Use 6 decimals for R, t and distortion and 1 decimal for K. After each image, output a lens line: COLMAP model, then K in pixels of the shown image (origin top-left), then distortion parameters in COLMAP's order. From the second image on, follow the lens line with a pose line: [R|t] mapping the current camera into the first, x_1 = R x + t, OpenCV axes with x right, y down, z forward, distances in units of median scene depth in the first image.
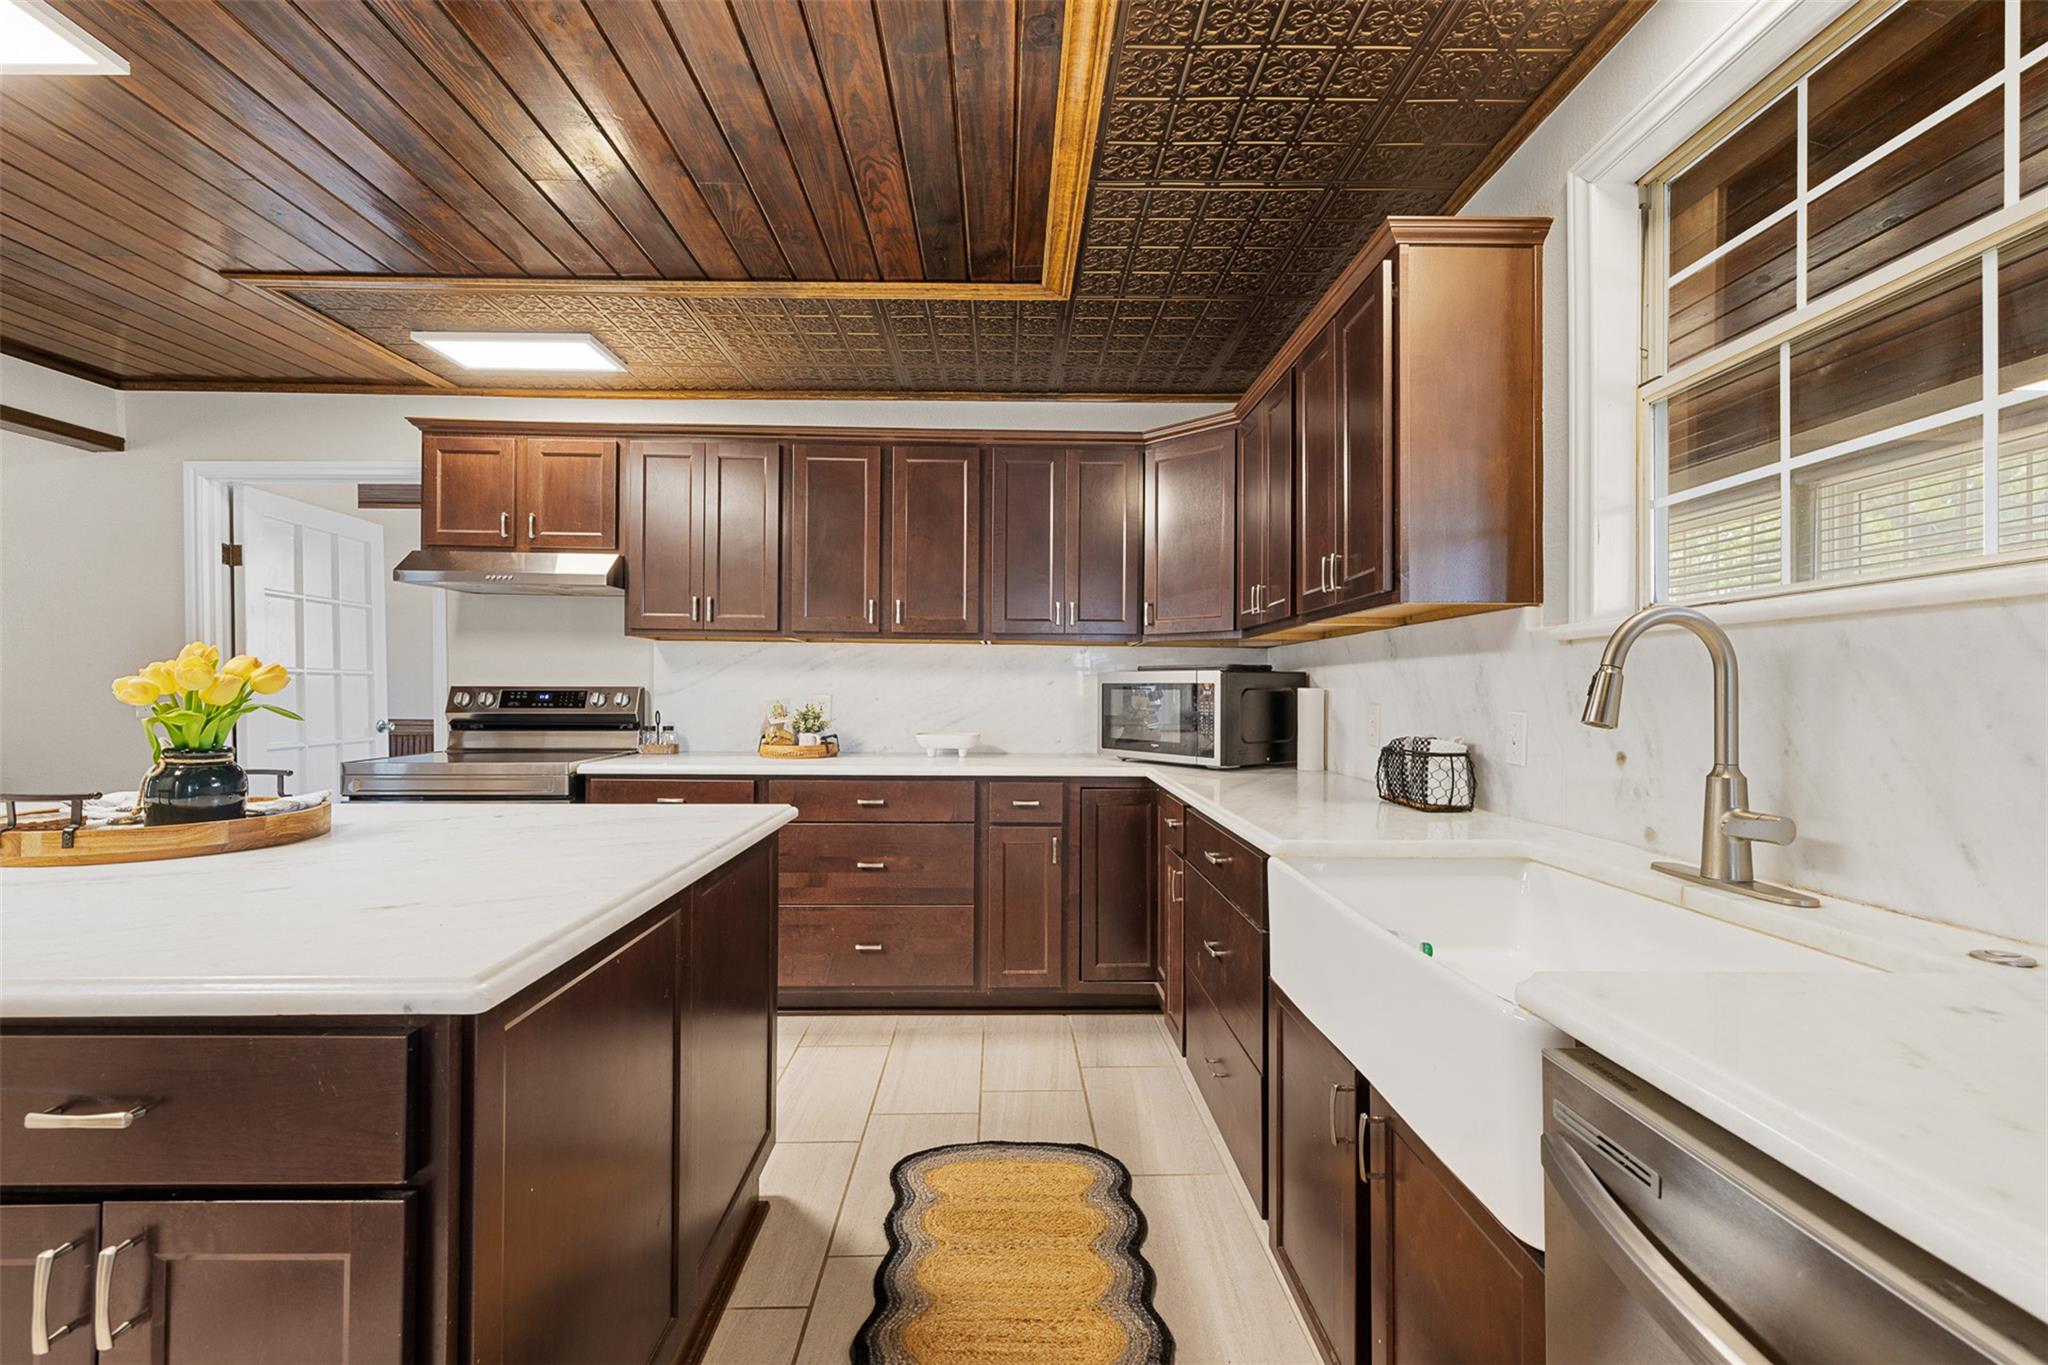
lens RADIAL K [[863.7, 0, 1026.0], [0, 863.7, 685.7], [0, 0, 1]] dist [0.000050, 0.000189]
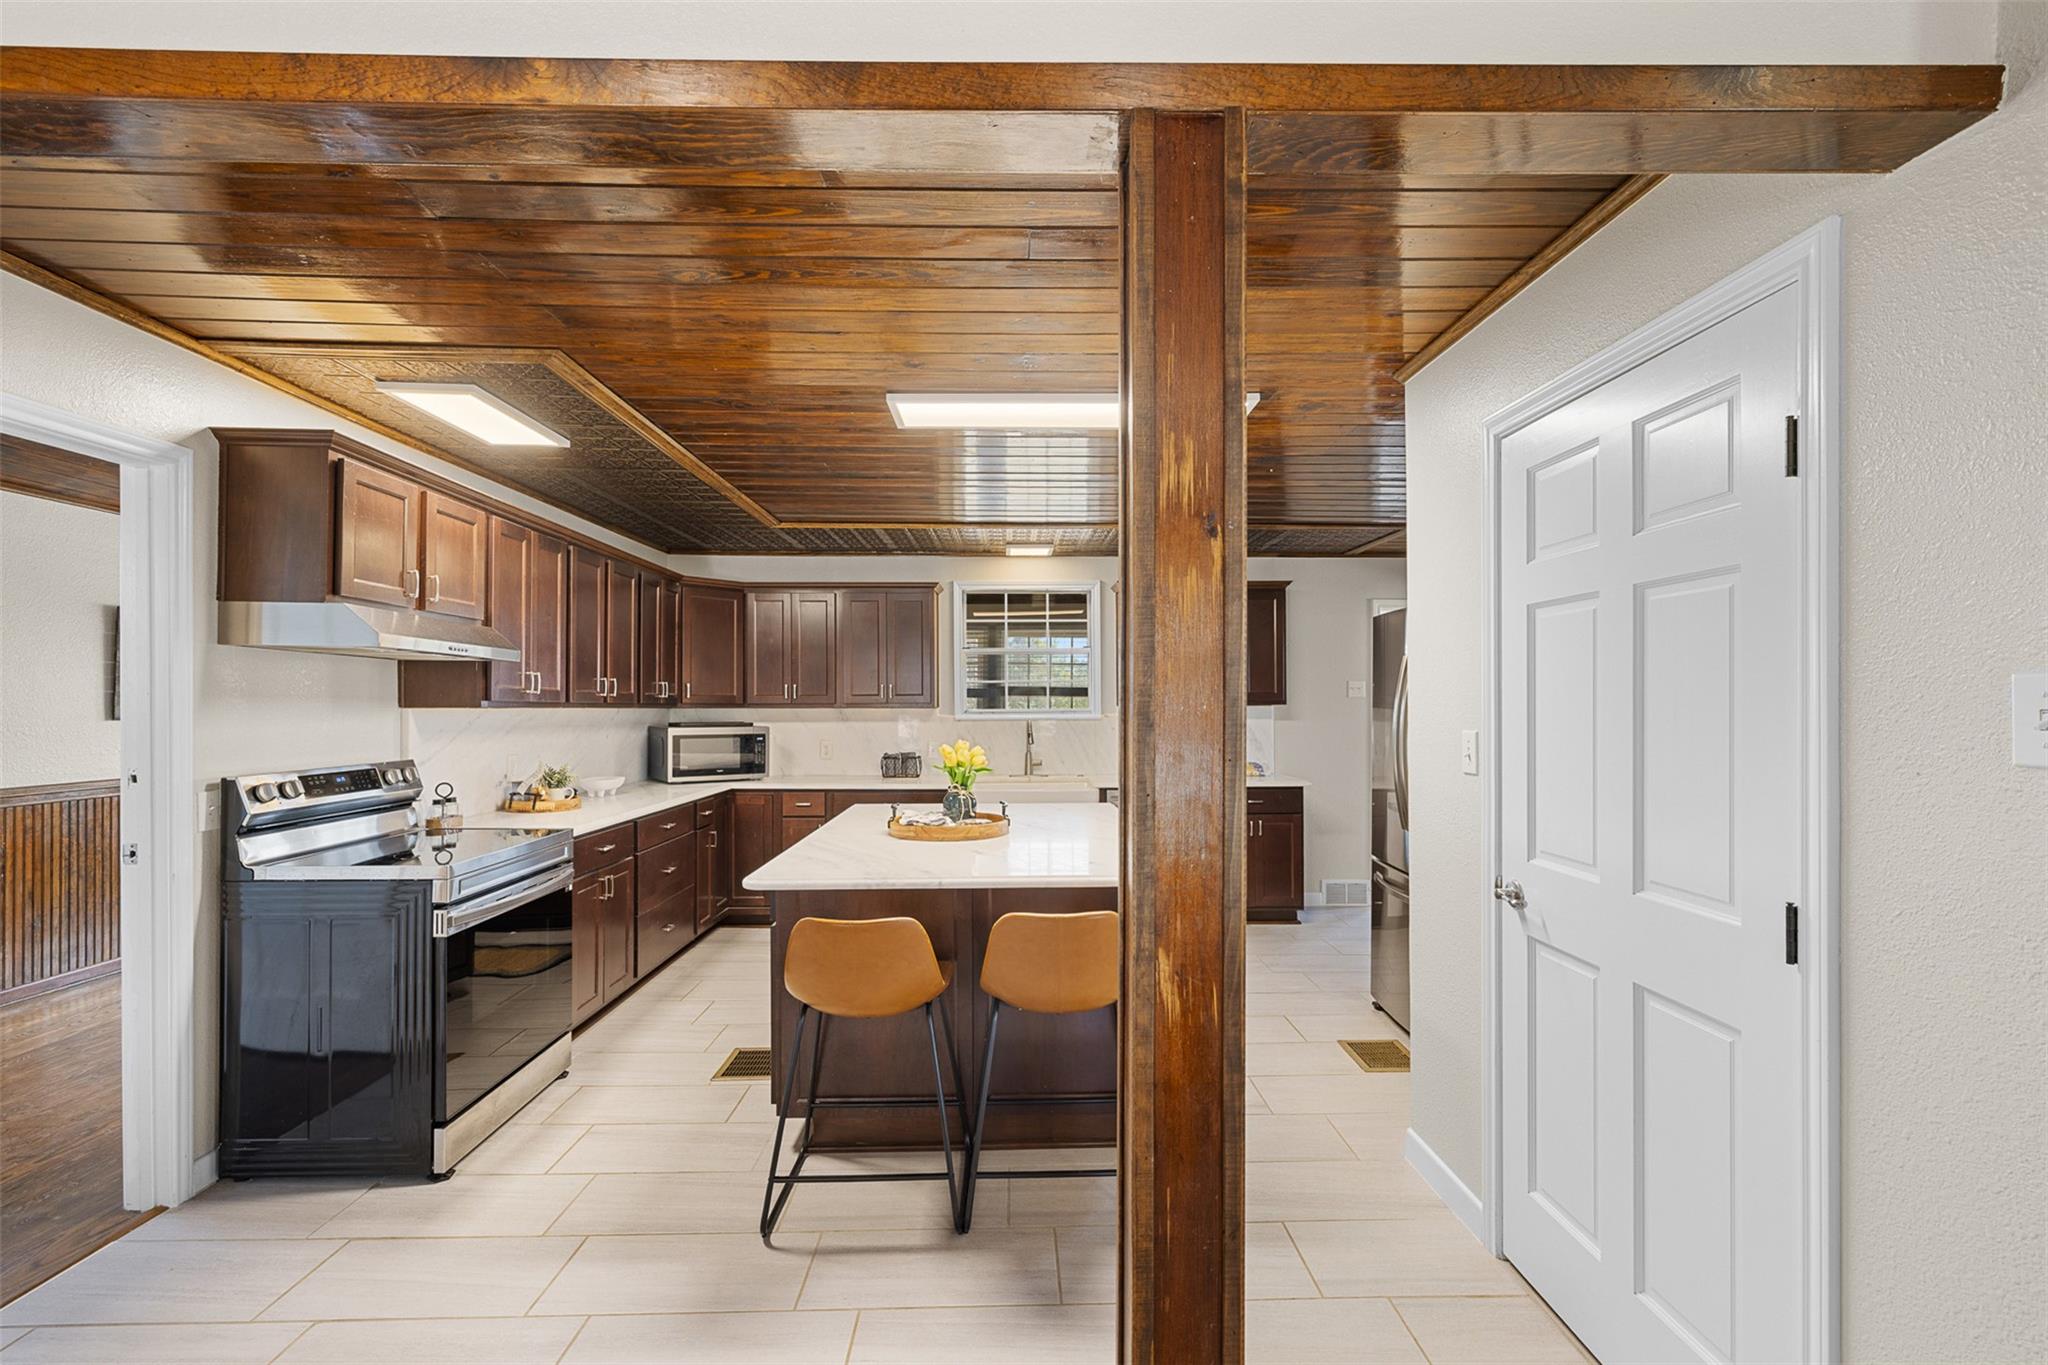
lens RADIAL K [[863.7, 0, 1026.0], [0, 863.7, 692.1], [0, 0, 1]] dist [0.000050, 0.000189]
pose [[0.008922, 0.010756, 0.999902, -1.421178], [0.005991, 0.999924, -0.010810, -0.059192], [-0.999942, 0.006087, 0.008857, 0.353460]]
